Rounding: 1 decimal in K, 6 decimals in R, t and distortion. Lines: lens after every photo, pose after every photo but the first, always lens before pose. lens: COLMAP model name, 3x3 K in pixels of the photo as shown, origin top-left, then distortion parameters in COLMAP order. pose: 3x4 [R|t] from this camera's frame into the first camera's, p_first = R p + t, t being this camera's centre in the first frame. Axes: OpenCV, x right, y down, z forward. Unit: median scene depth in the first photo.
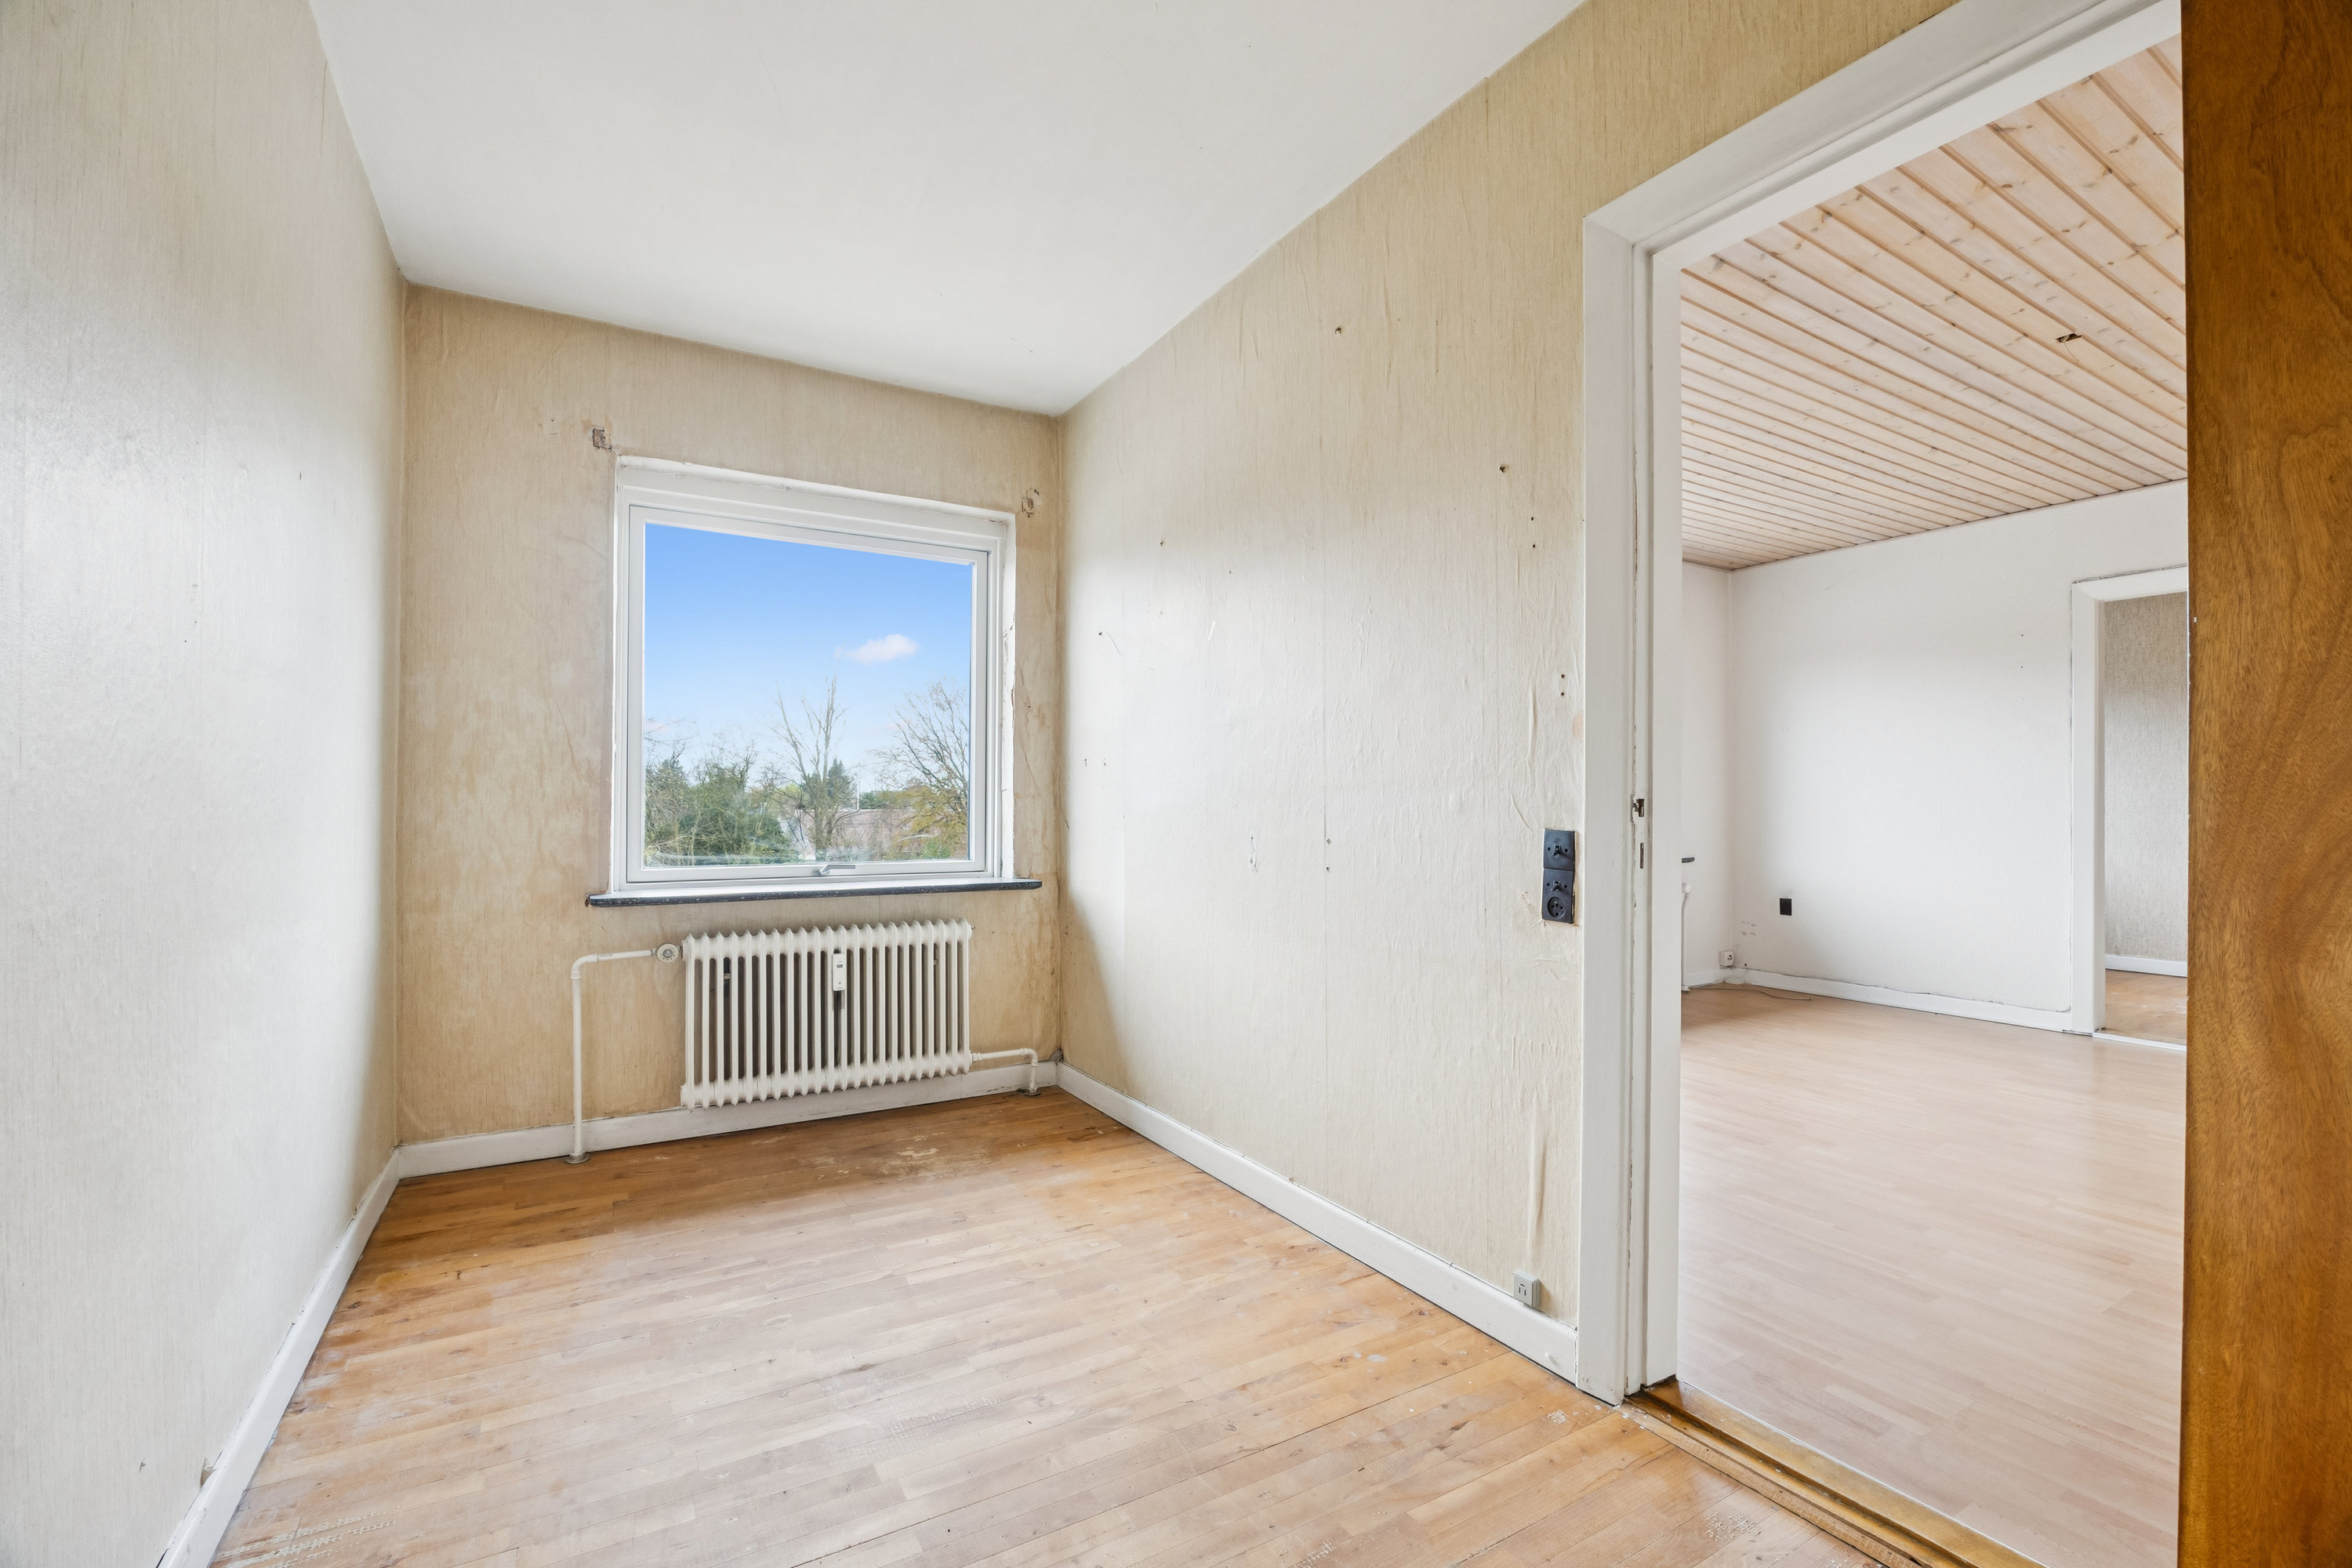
lens RADIAL K [[870.1, 0, 1076.6], [0, 870.1, 792.4], [0, 0, 1]] dist [-0.002277, -0.000012]
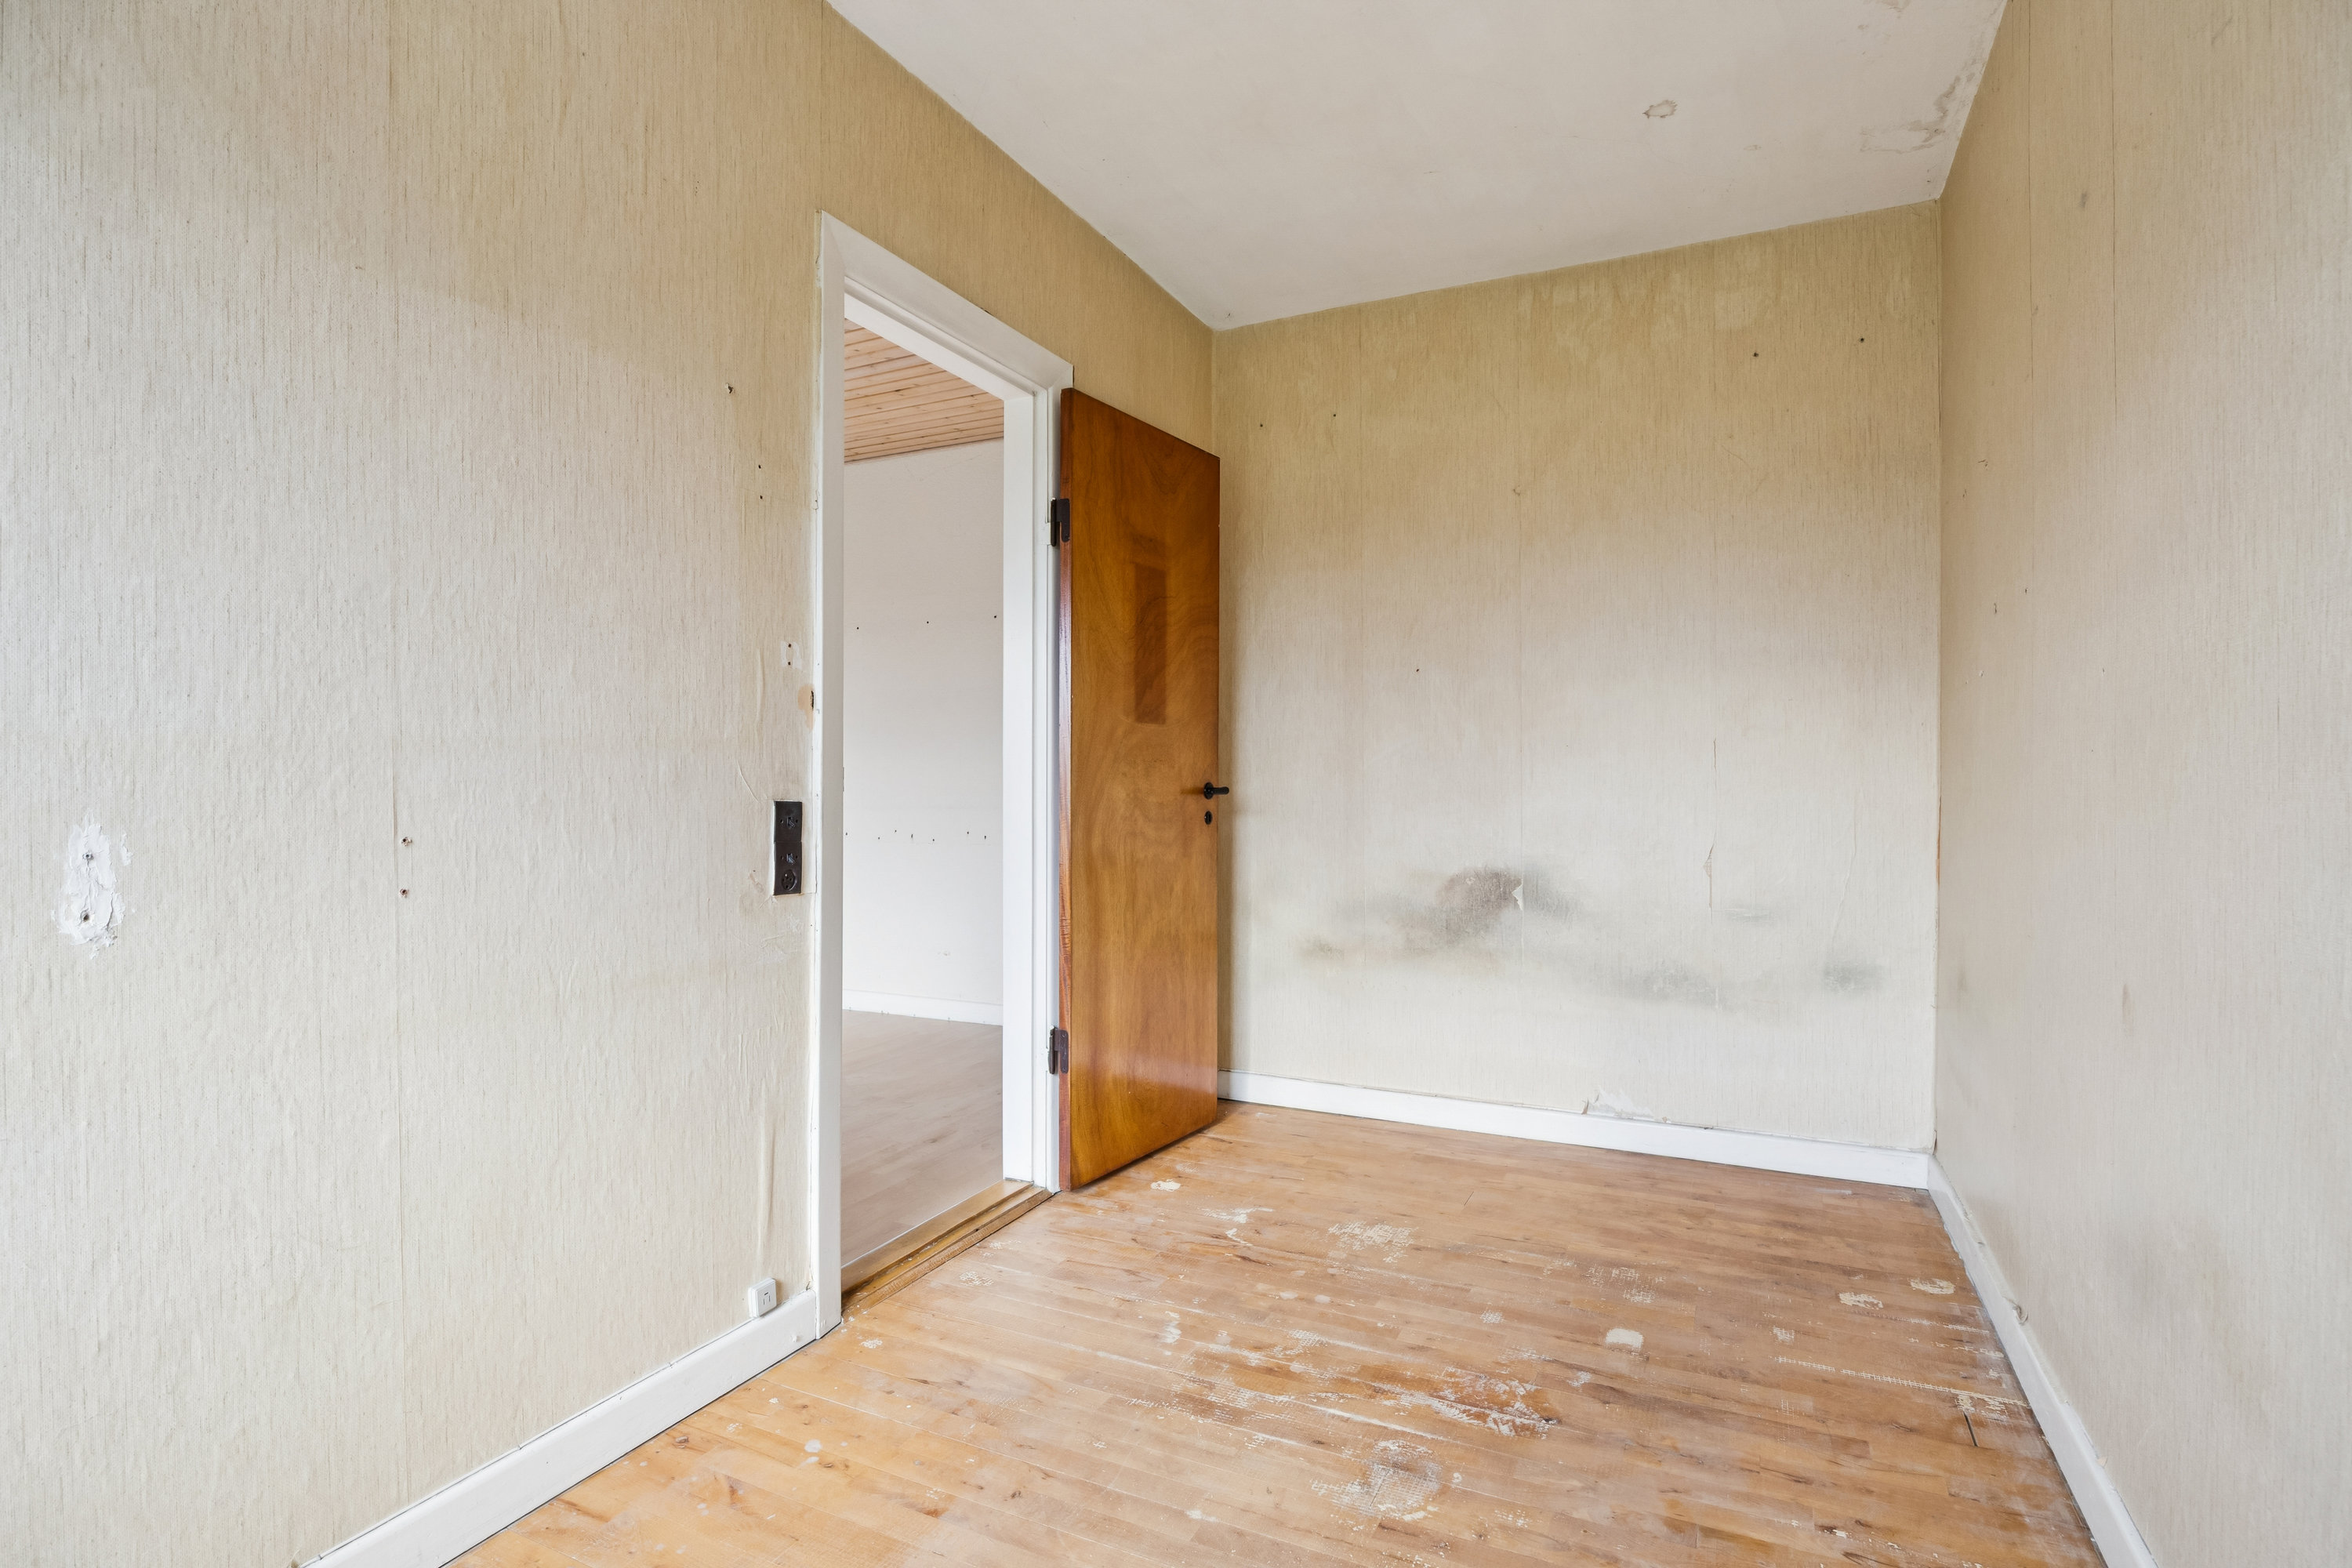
lens RADIAL K [[1170.0, 0, 1180.5], [0, 1170.0, 784.9], [0, 0, 1]] dist [-0.009863, 0.000852]
pose [[-0.565273, -0.003217, 0.824897, -0.768061], [-0.012584, 0.999910, -0.004723, 0.024730], [-0.824808, -0.013050, -0.565263, 1.354471]]
